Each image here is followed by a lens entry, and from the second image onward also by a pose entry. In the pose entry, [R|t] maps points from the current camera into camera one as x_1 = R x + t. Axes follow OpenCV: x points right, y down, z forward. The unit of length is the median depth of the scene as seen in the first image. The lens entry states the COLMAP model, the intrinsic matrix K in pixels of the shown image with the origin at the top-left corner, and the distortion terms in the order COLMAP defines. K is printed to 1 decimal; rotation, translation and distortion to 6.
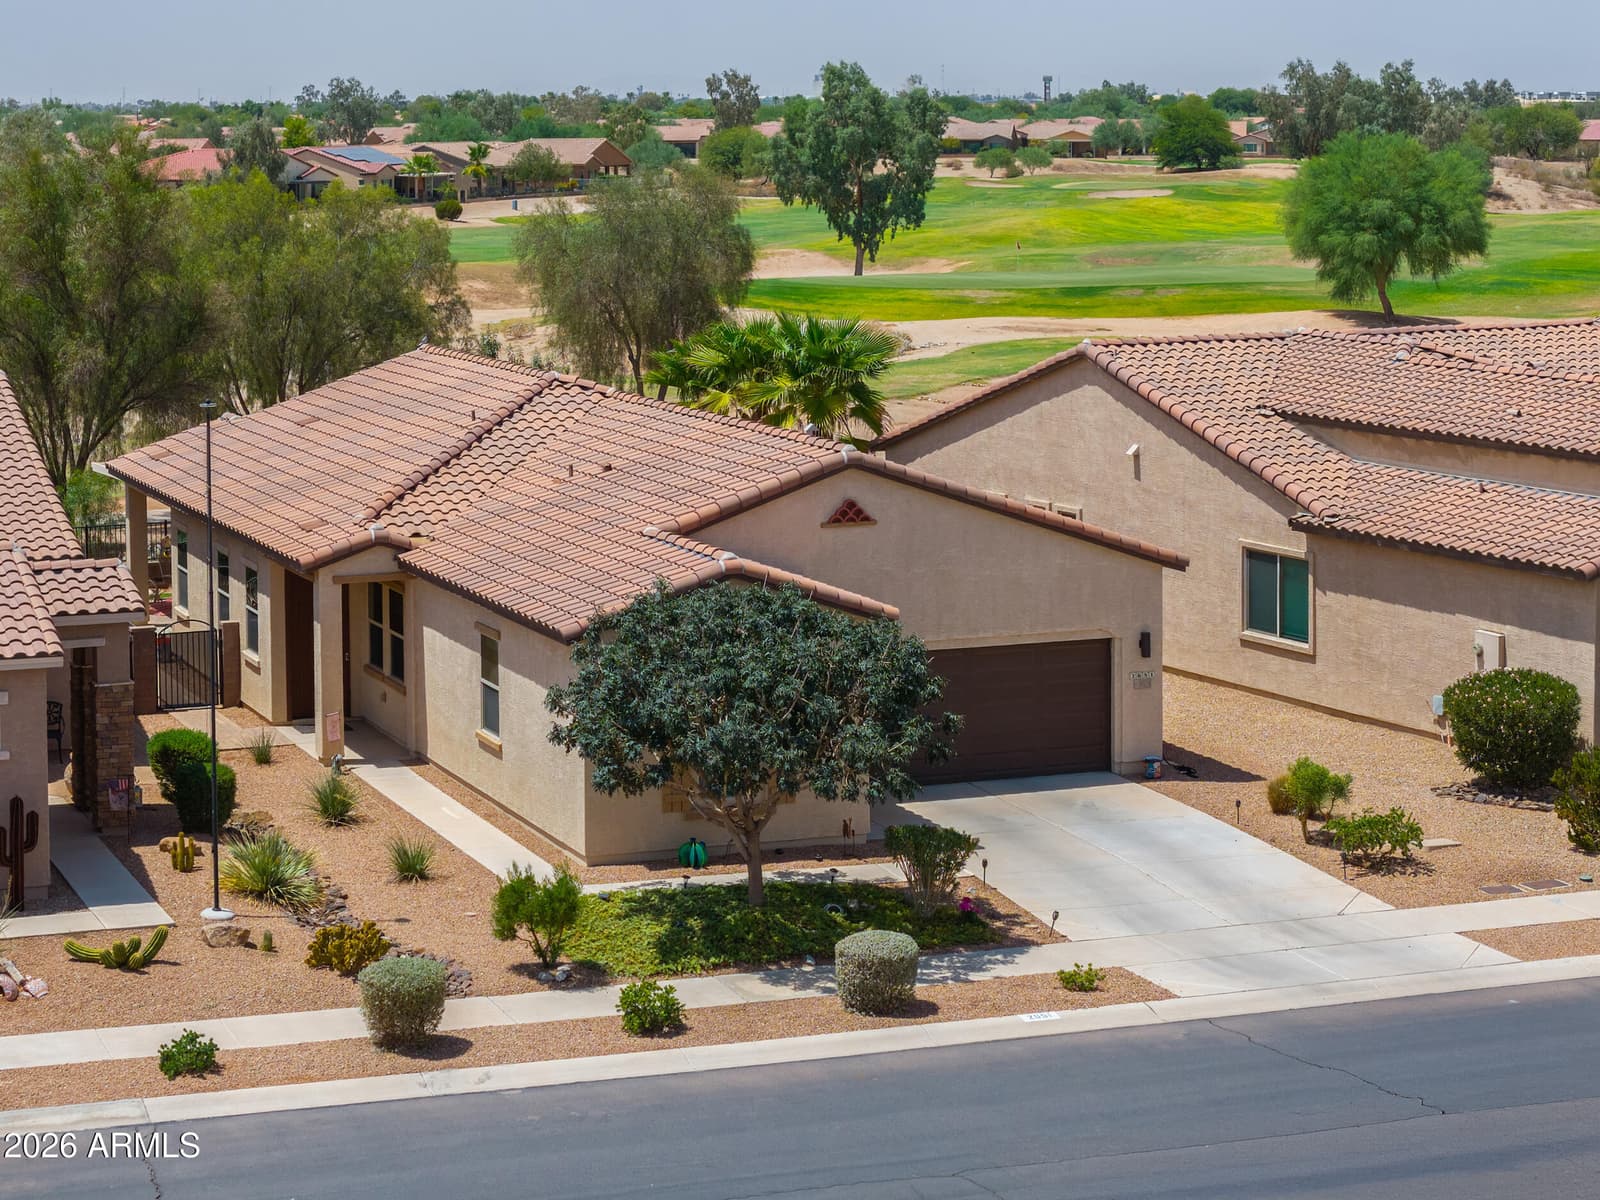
lens RADIAL K [[3347.9, 0, 469.8], [0, 3347.9, 263.4], [0, 0, 1]] dist [-0.009121, -0.054607]
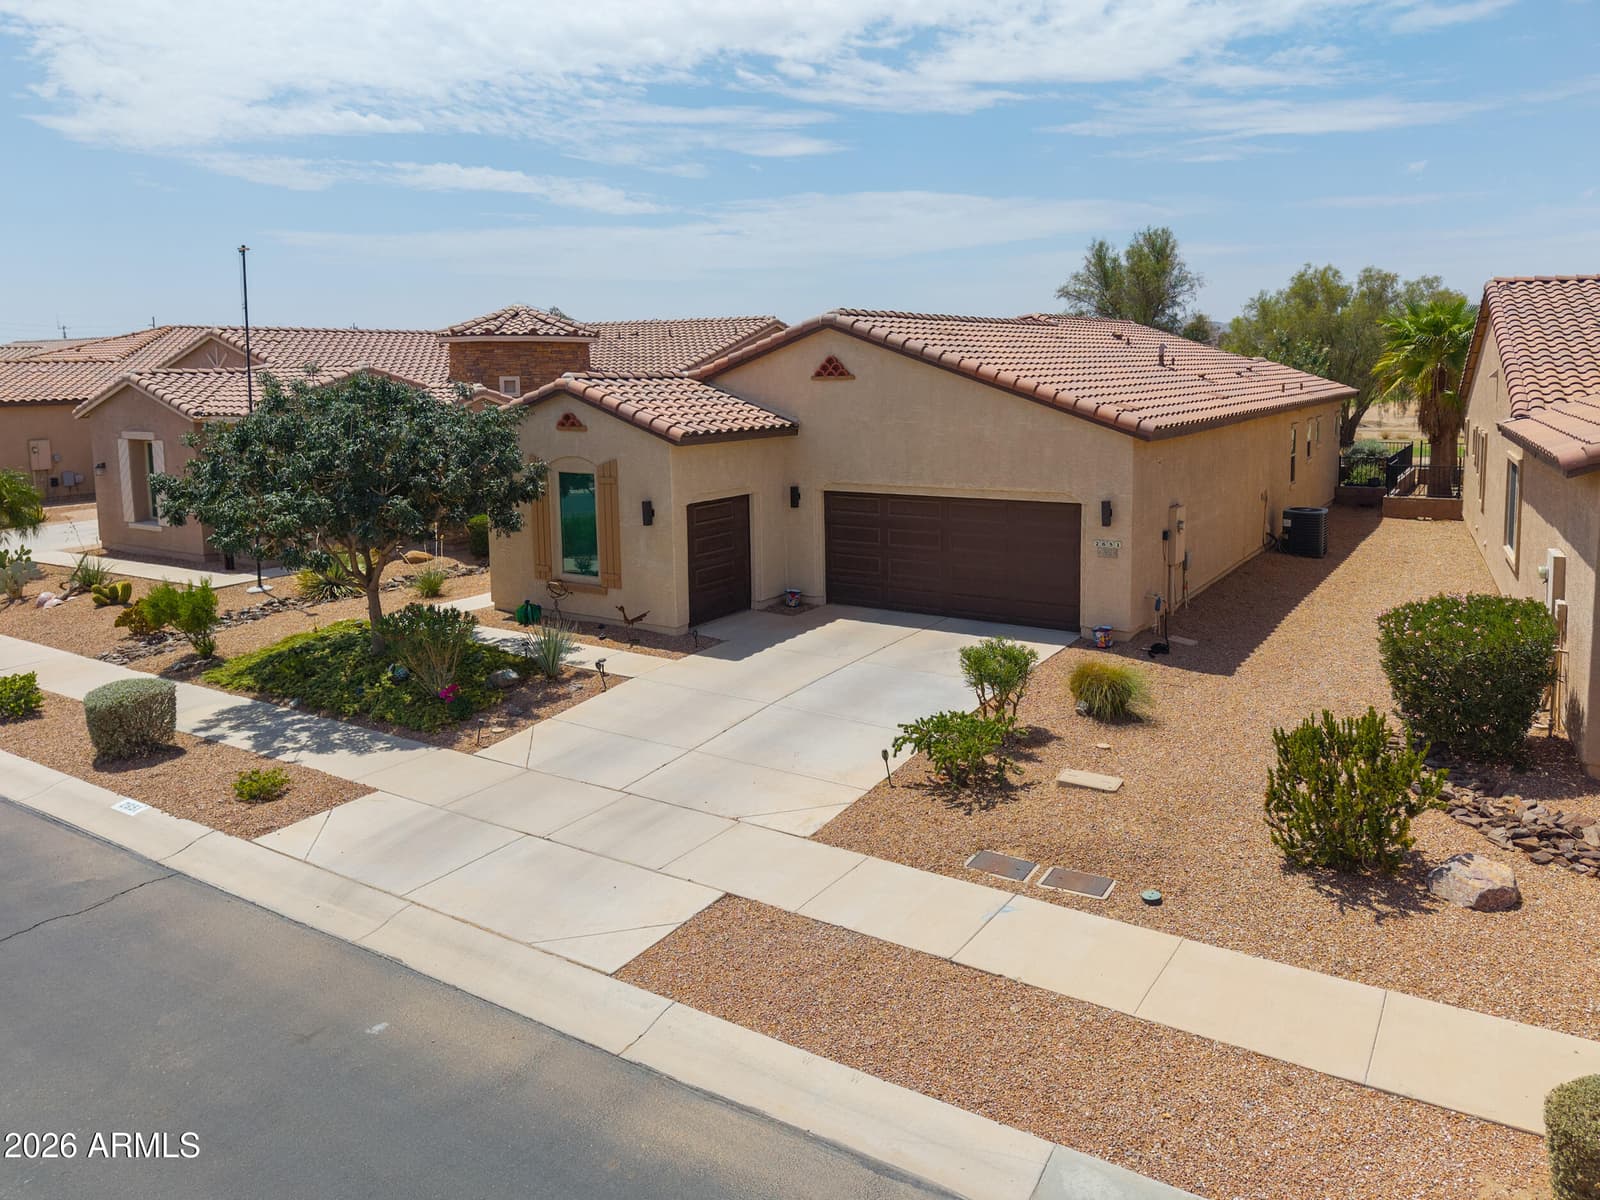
lens RADIAL K [[1082.4, 0, 843.9], [0, 1082.4, 526.9], [0, 0, 1]] dist [0.063376, -0.072396]
pose [[0.640758, 0.107958, -0.760115, 0.378955], [-0.028690, 0.992739, 0.116813, 0.079222], [0.767207, -0.053041, 0.639203, 0.705321]]
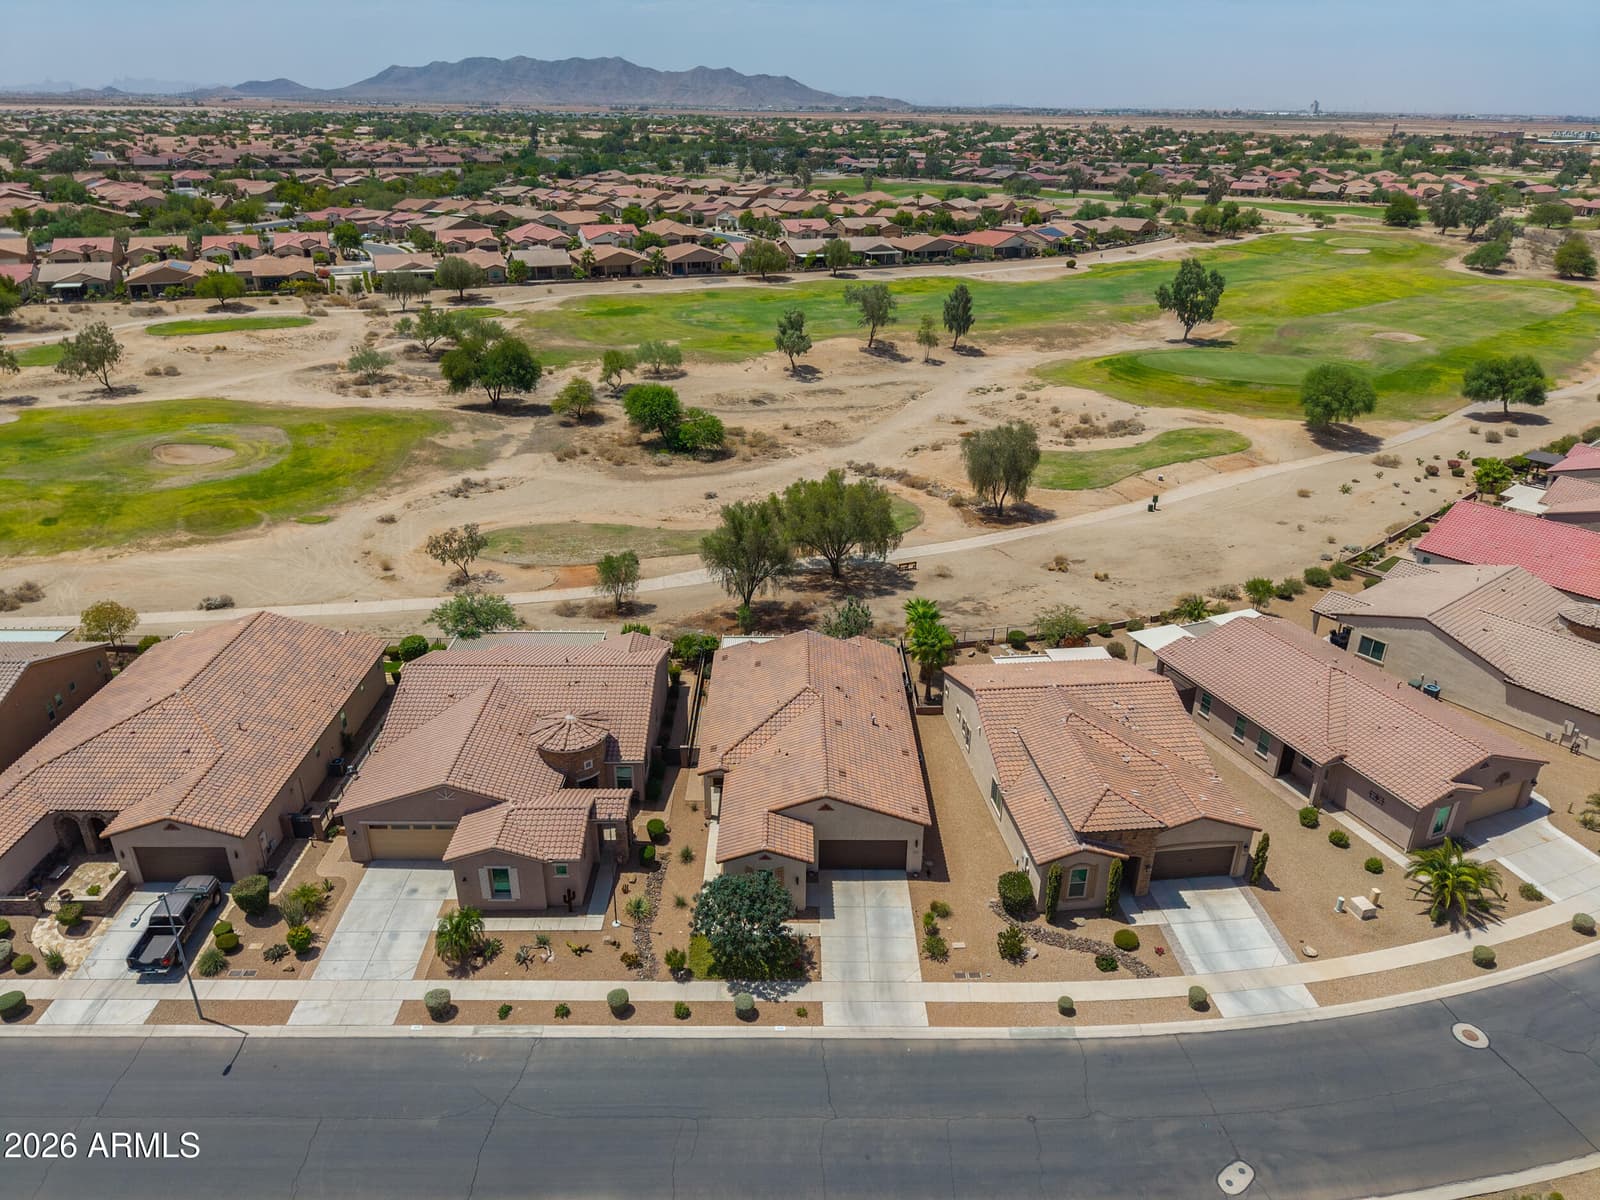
lens RADIAL K [[1075.2, 0, 803.0], [0, 1075.2, 604.6], [0, 0, 1]] dist [0.063121, -0.070368]
pose [[0.954586, 0.150934, -0.256875, 0.328886], [-0.042606, 0.922475, 0.383697, -0.530061], [0.294873, -0.355328, 0.887013, 0.041784]]
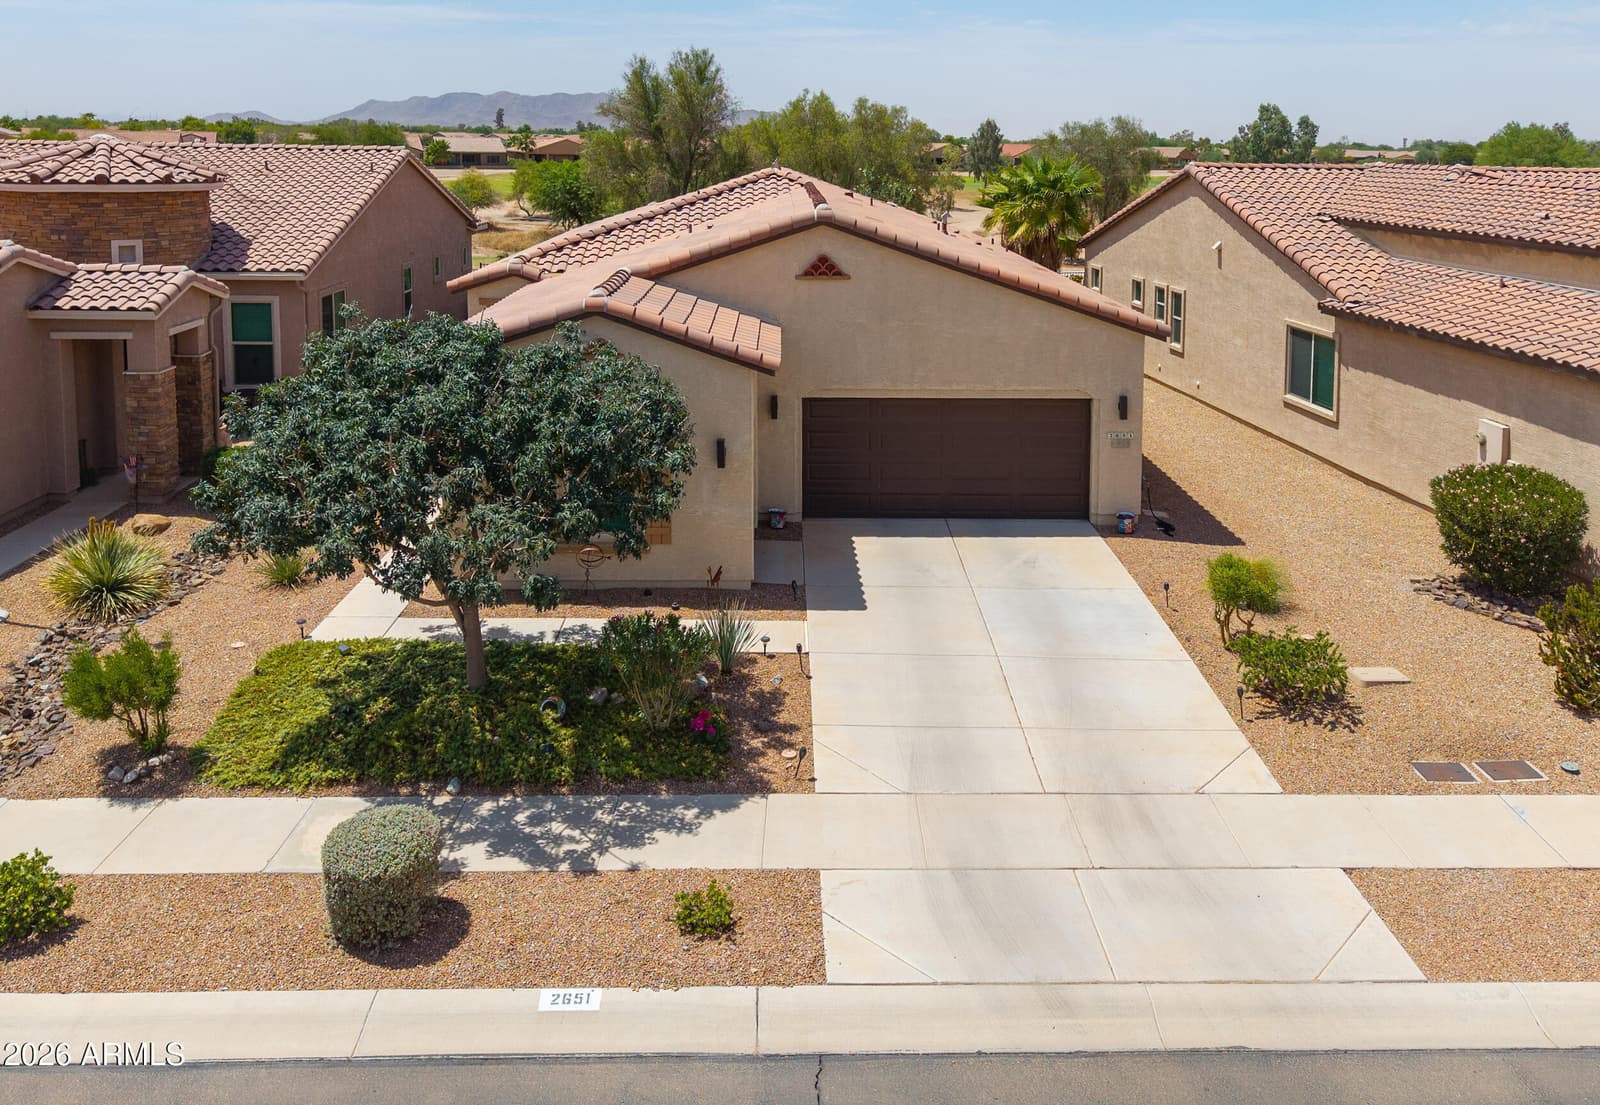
lens RADIAL K [[1213.3, 0, 804.8], [0, 1213.3, 220.6], [0, 0, 1]] dist [0.015001, -0.001178]
pose [[0.957970, 0.038728, -0.284243, 0.203490], [-0.034430, 0.999205, 0.020105, 0.048004], [0.284796, -0.009473, 0.958541, 0.575150]]
